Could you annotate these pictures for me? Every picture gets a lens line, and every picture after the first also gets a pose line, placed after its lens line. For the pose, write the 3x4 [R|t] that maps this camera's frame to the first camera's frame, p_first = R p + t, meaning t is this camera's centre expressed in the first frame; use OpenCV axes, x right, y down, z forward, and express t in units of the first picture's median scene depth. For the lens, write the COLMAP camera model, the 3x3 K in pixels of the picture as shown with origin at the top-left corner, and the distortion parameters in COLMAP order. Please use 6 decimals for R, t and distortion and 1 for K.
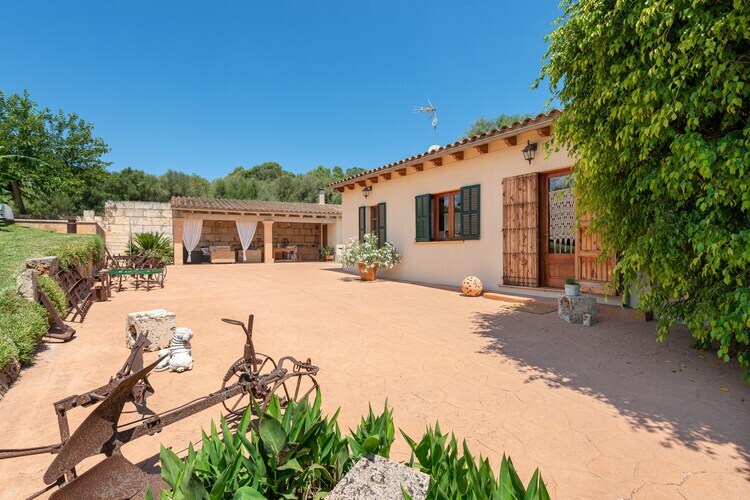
lens RADIAL K [[376.5, 0, 375.0], [0, 376.5, 250.0], [0, 0, 1]] dist [0.011267, -0.001229]
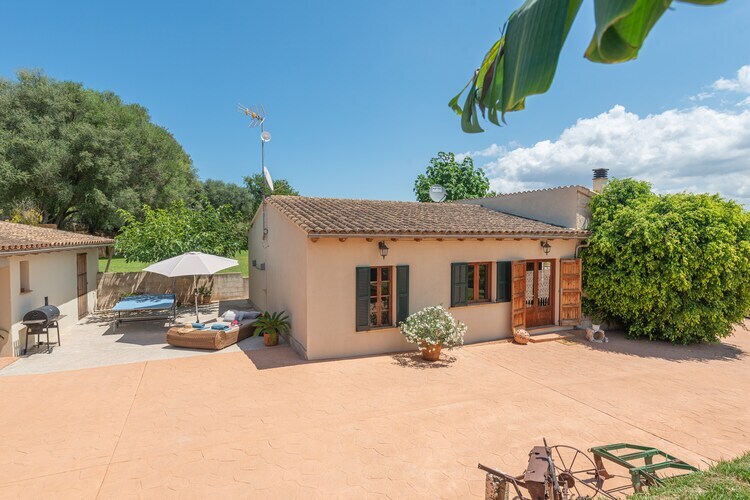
lens RADIAL K [[376.5, 0, 375.0], [0, 376.5, 250.0], [0, 0, 1]] dist [0.011267, -0.001229]
pose [[0.124478, -0.021263, 0.991995, -0.520771], [-0.001917, 0.999763, 0.021670, -0.109375], [-0.992221, -0.004599, 0.124408, 0.588657]]
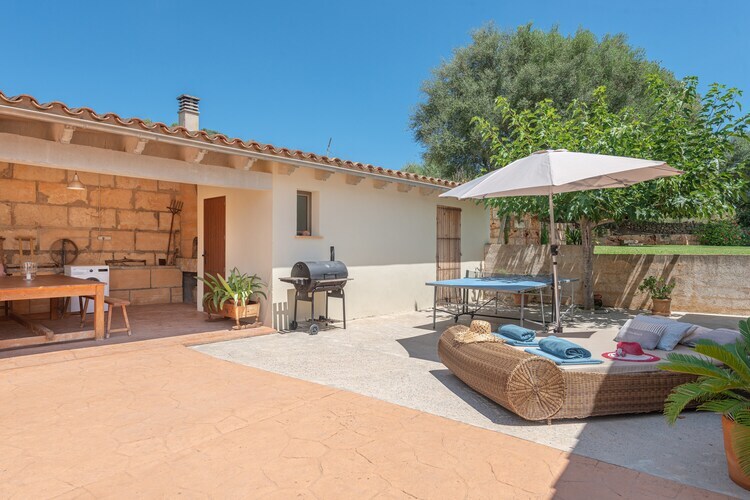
lens RADIAL K [[456.4, 0, 372.6], [0, 456.4, 251.3], [0, 0, 1]] dist [0.018637, -0.001332]
pose [[0.946396, 0.009179, 0.322878, -0.154724], [-0.008709, 0.999958, -0.002901, -0.027502], [-0.322891, -0.000067, 0.946436, 0.714082]]
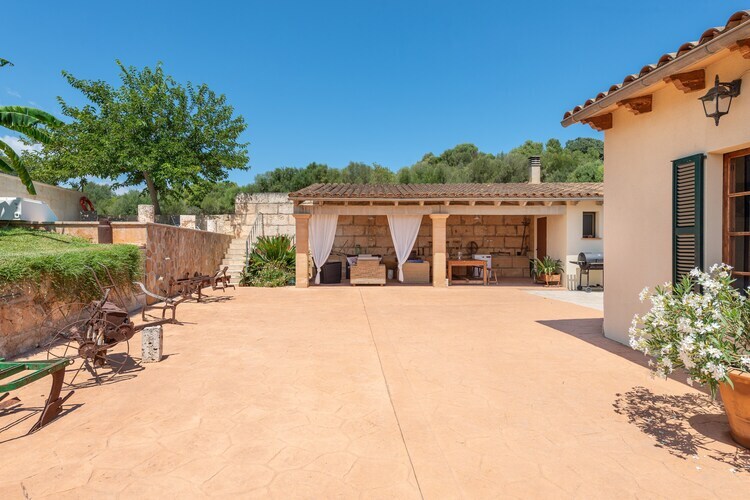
lens RADIAL K [[428.3, 0, 375.0], [0, 428.3, 250.0], [0, 0, 1]] dist [0.021809, 0.000208]
pose [[0.886229, 0.008772, -0.463164, -0.066121], [-0.006908, 0.999960, 0.005721, -0.024923], [0.463196, -0.001871, 0.886254, 0.374350]]
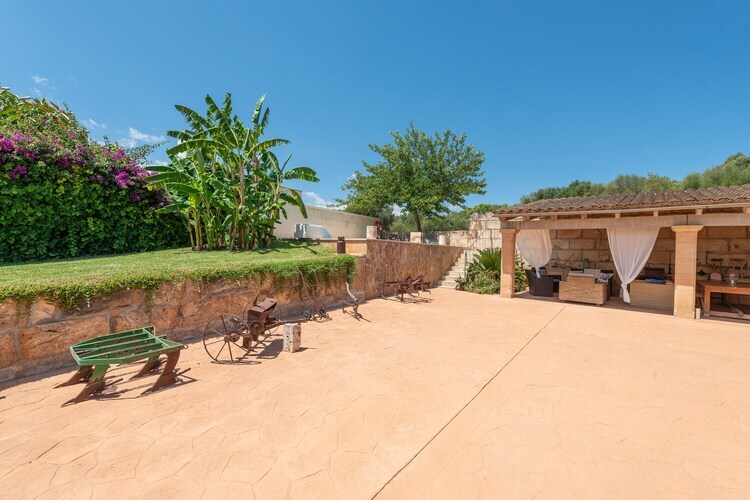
lens RADIAL K [[321.9, 0, 380.9], [0, 321.9, 249.0], [0, 0, 1]] dist [0.010817, -0.000291]
pose [[0.366461, 0.014187, -0.930325, -0.049807], [-0.034237, 0.999412, 0.001754, -0.036685], [0.929803, 0.031209, 0.366731, 0.513223]]
